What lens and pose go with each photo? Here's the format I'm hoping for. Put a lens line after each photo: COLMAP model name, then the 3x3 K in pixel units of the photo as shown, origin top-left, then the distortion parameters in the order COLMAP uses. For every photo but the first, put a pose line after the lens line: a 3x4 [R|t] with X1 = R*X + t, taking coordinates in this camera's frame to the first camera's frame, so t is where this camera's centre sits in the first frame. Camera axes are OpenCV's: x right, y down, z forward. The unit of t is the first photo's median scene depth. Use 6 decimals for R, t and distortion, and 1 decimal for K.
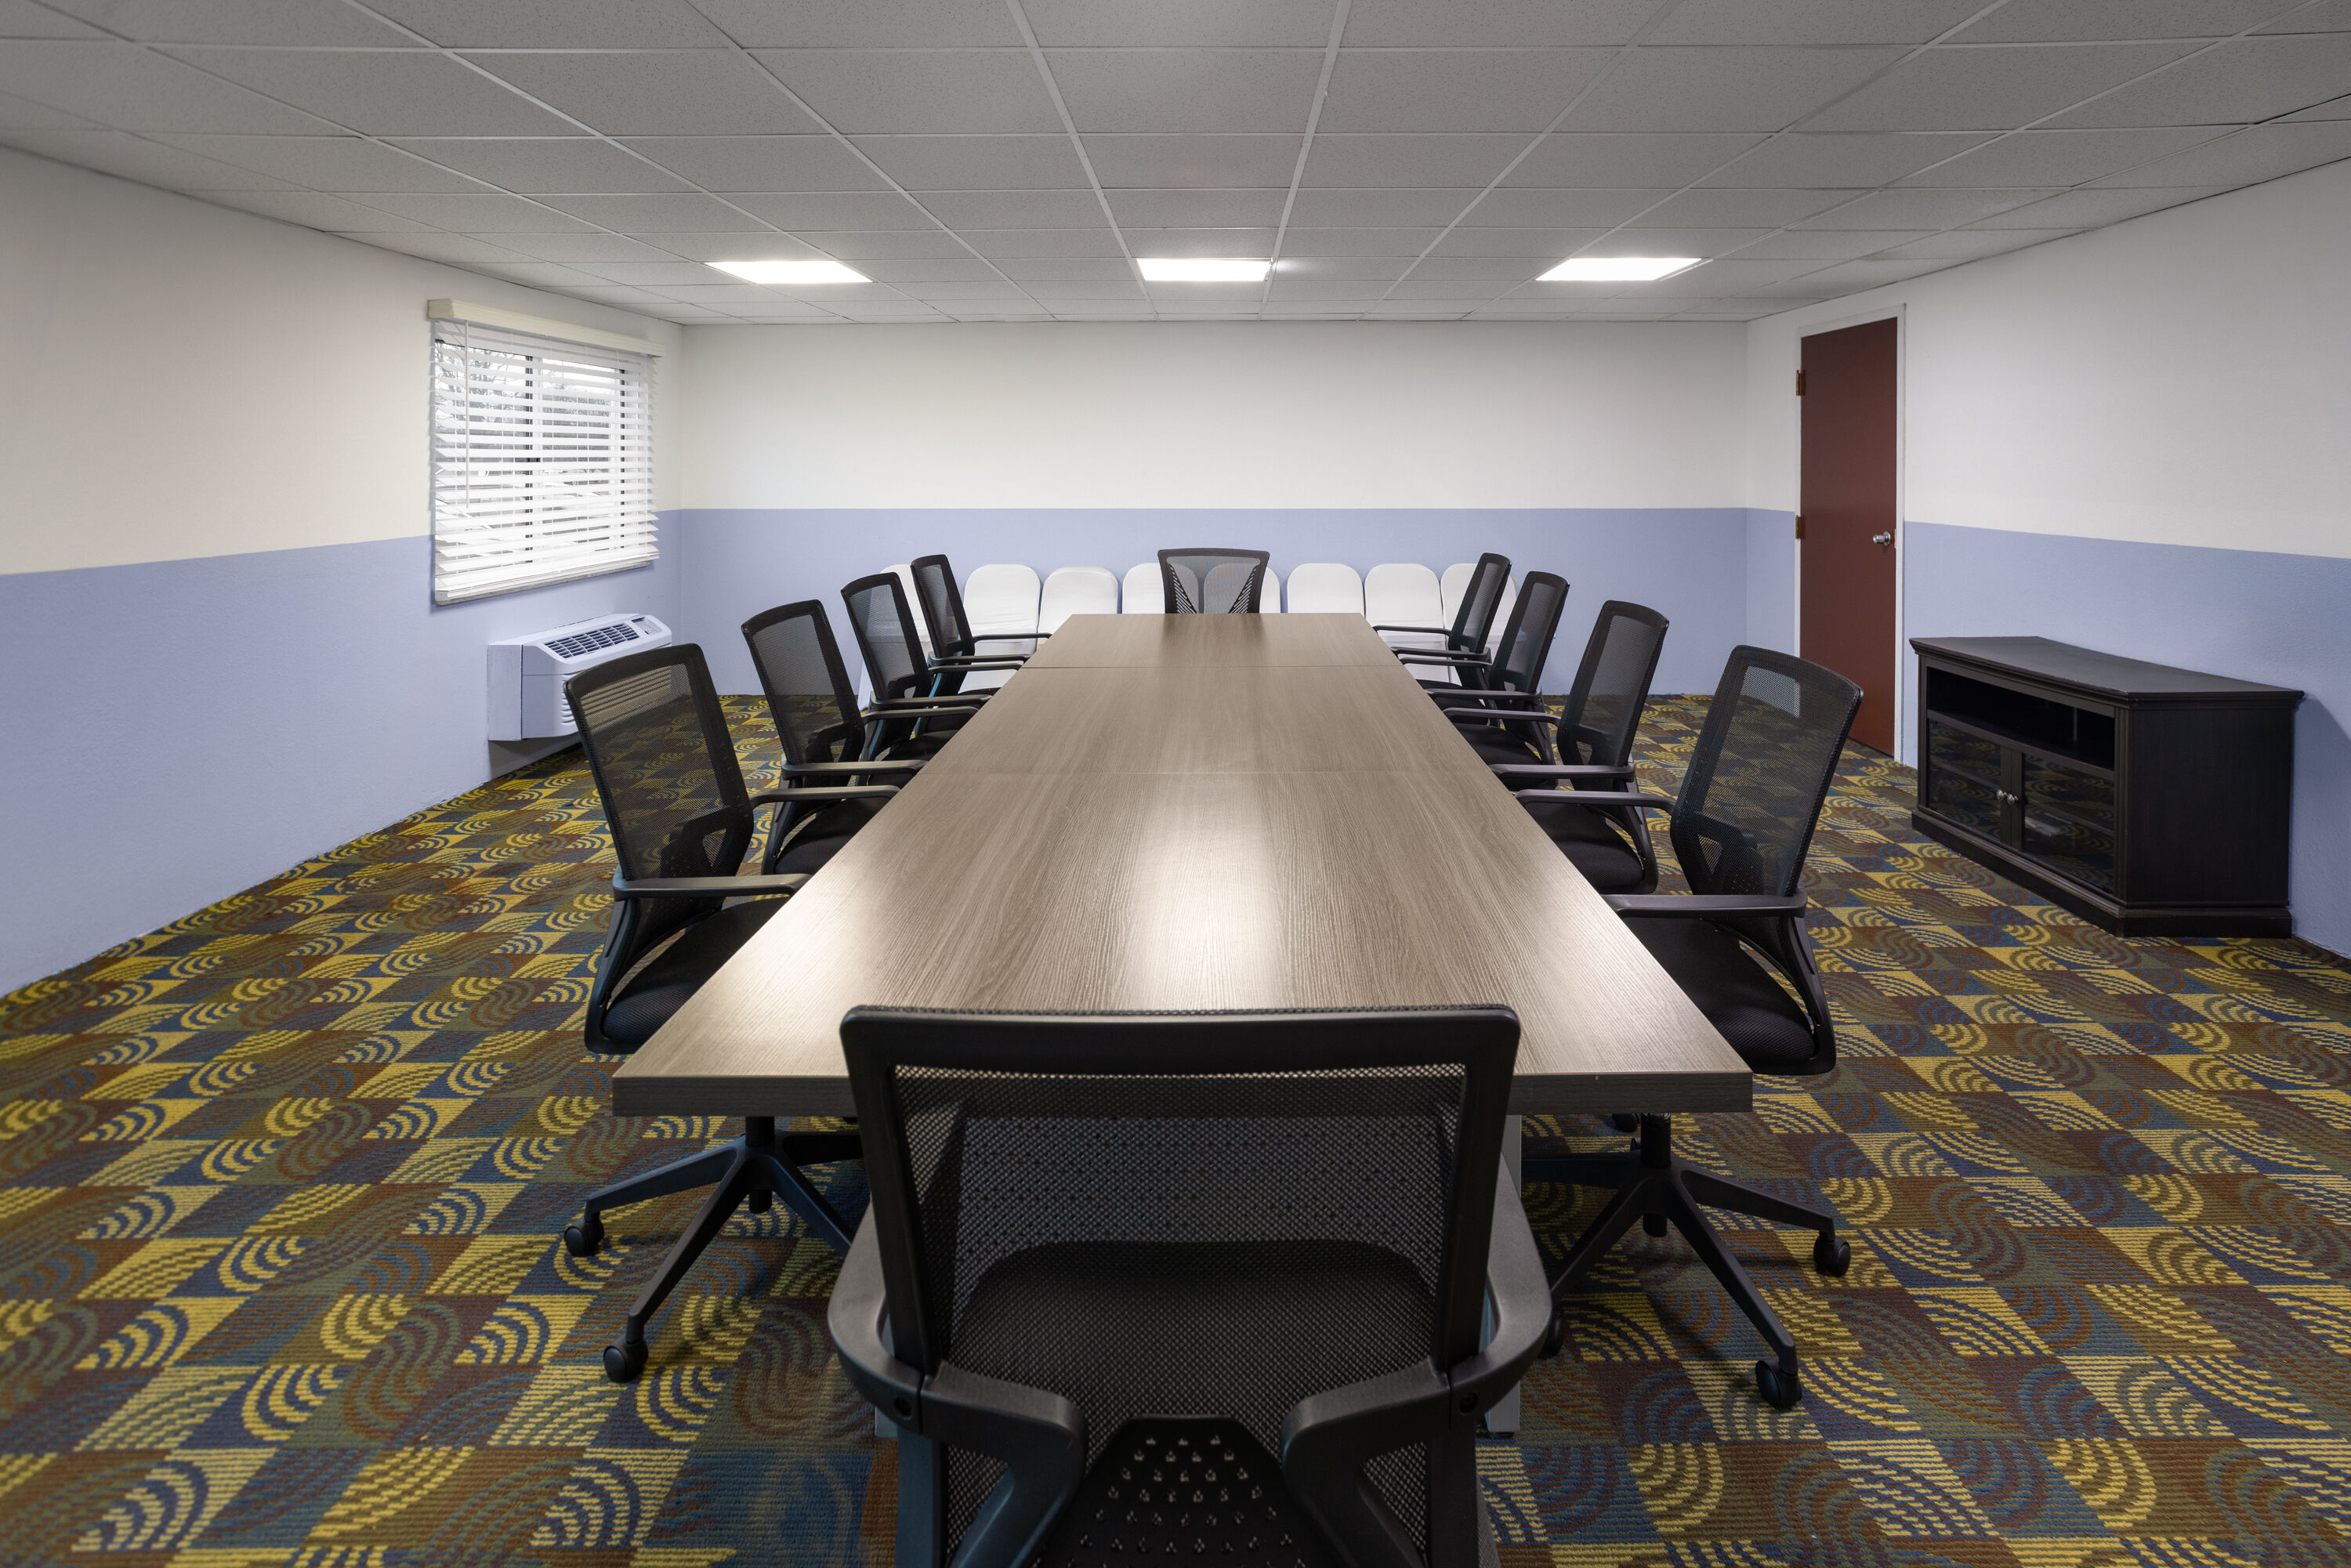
lens RADIAL K [[1184.3, 0, 1182.0], [0, 1184.3, 741.6], [0, 0, 1]] dist [-0.012343, -0.000298]
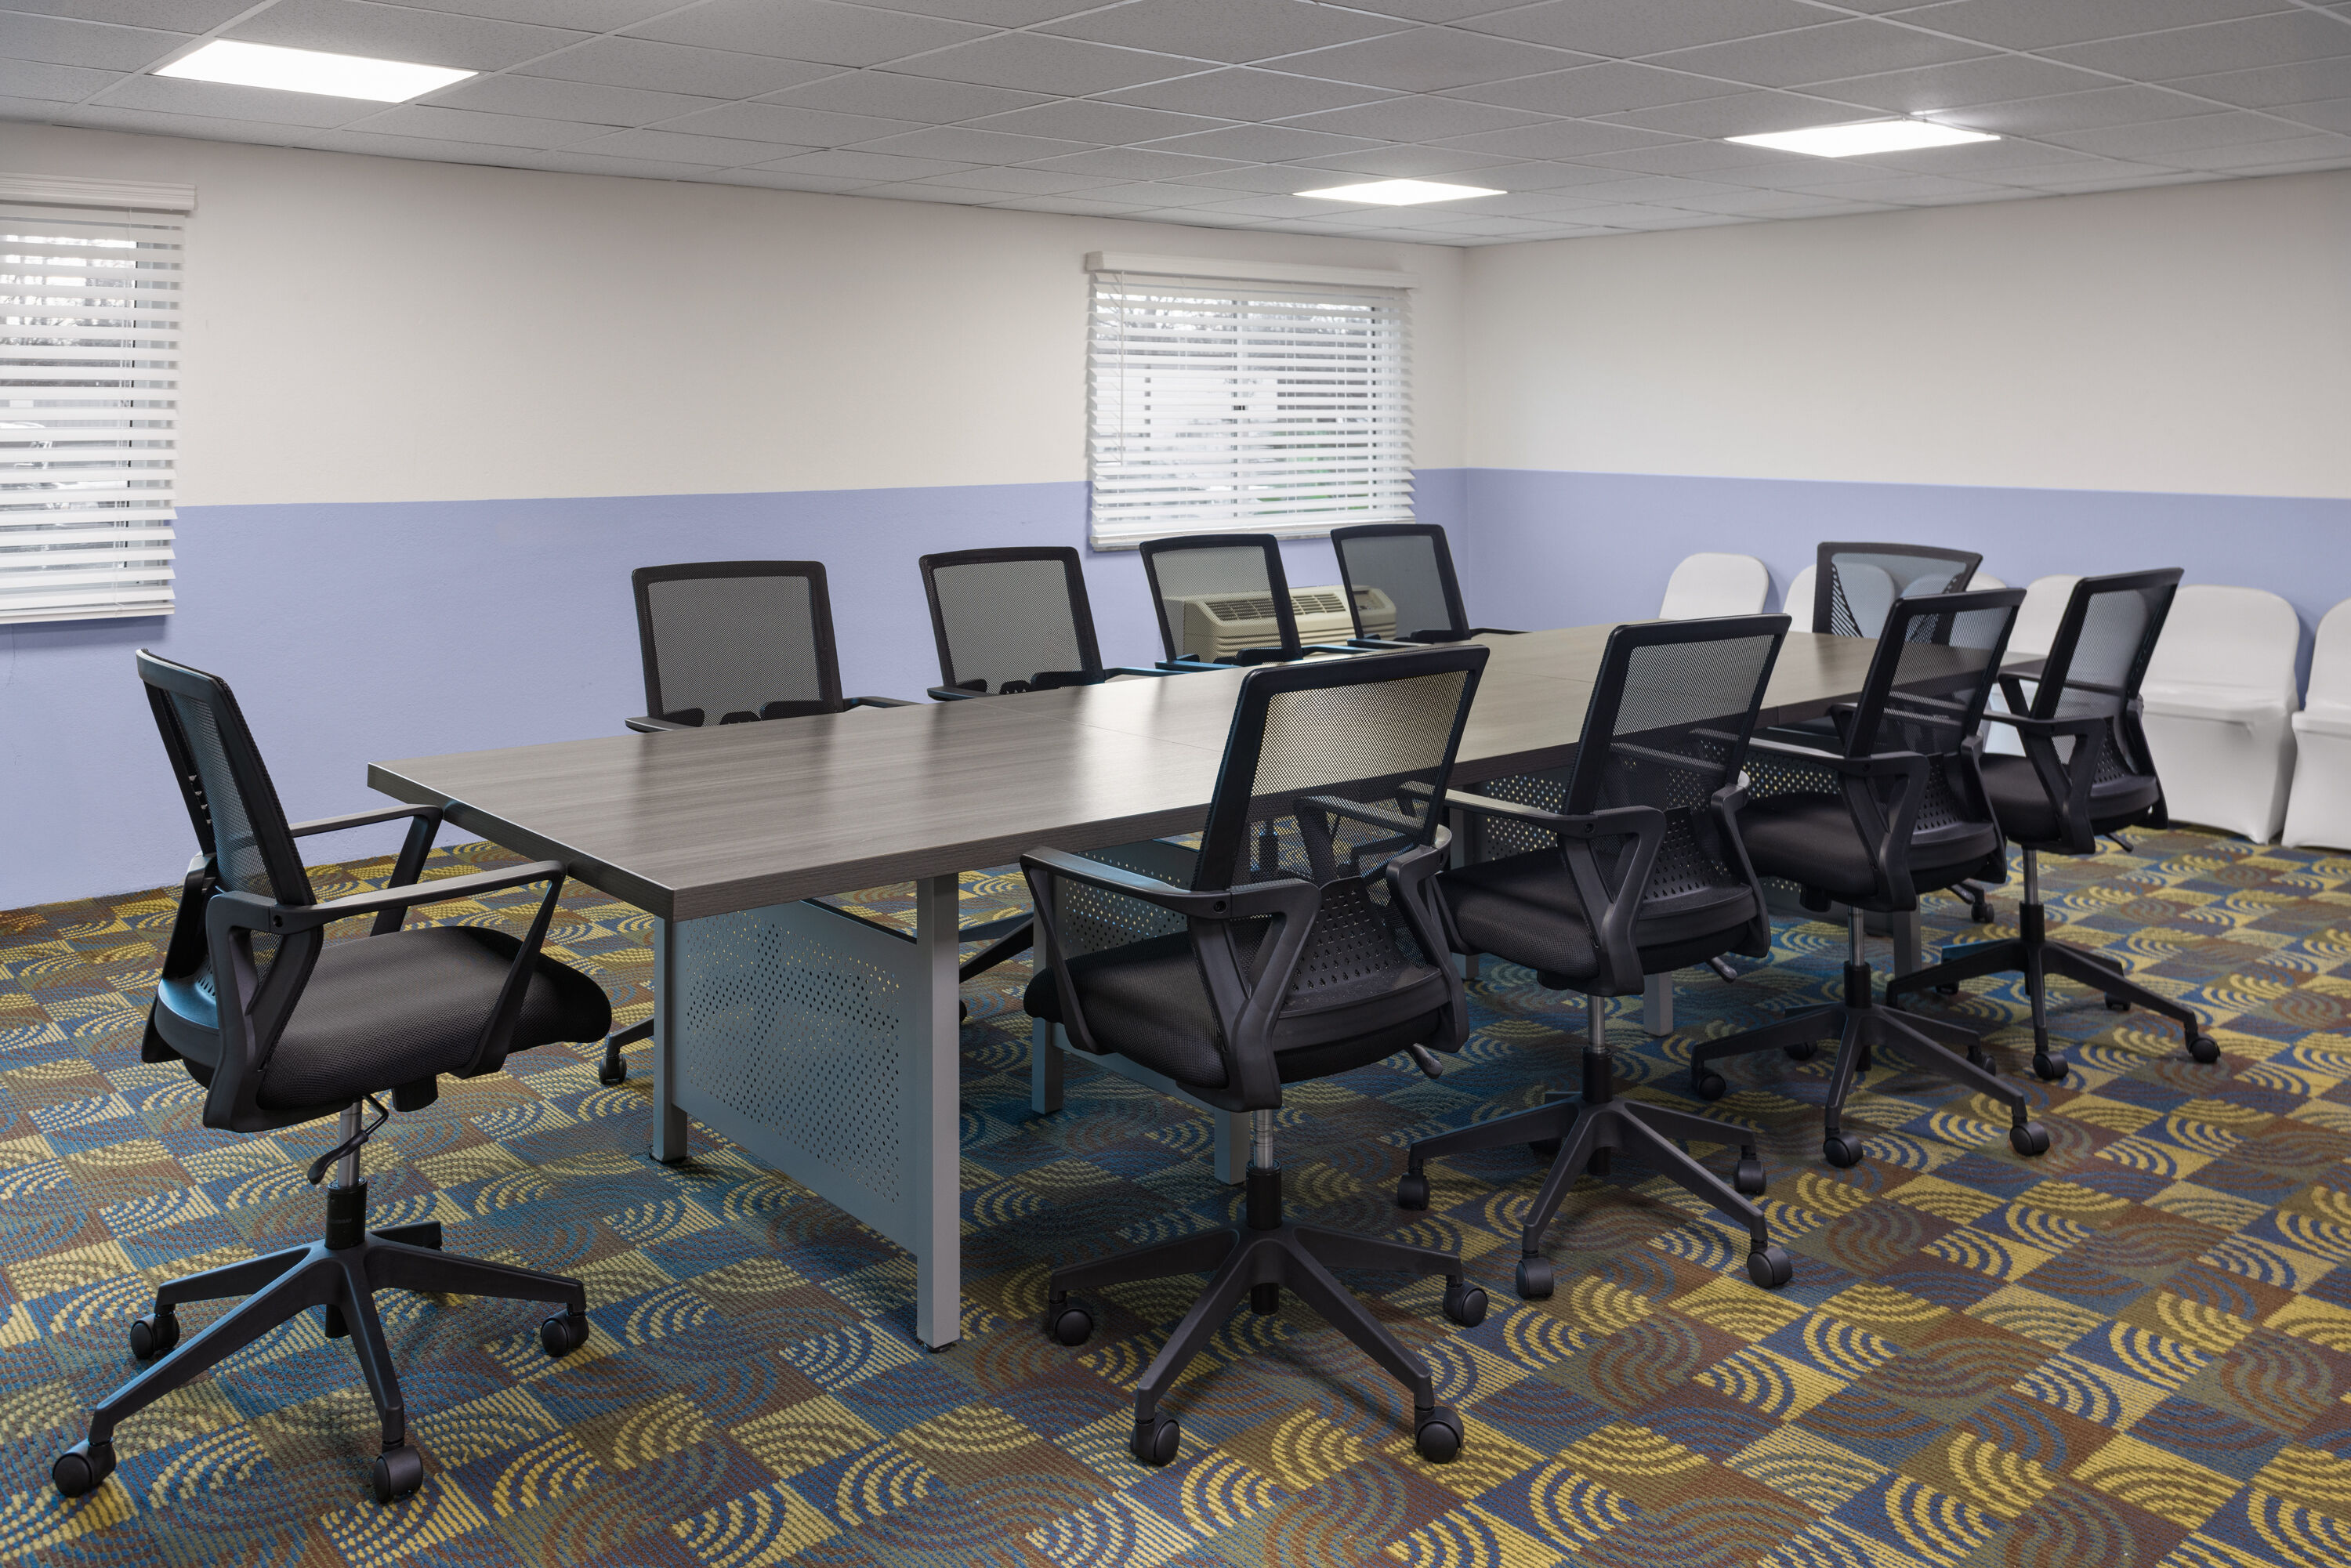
lens RADIAL K [[1854.5, 0, 1175.5], [0, 1854.5, 784.0], [0, 0, 1]] dist [0.080608, -0.002219]
pose [[0.656316, 0.154880, -0.738418, 0.512961], [-0.182428, 0.982240, 0.043877, -0.001850], [0.732099, 0.105911, 0.672914, 0.000091]]
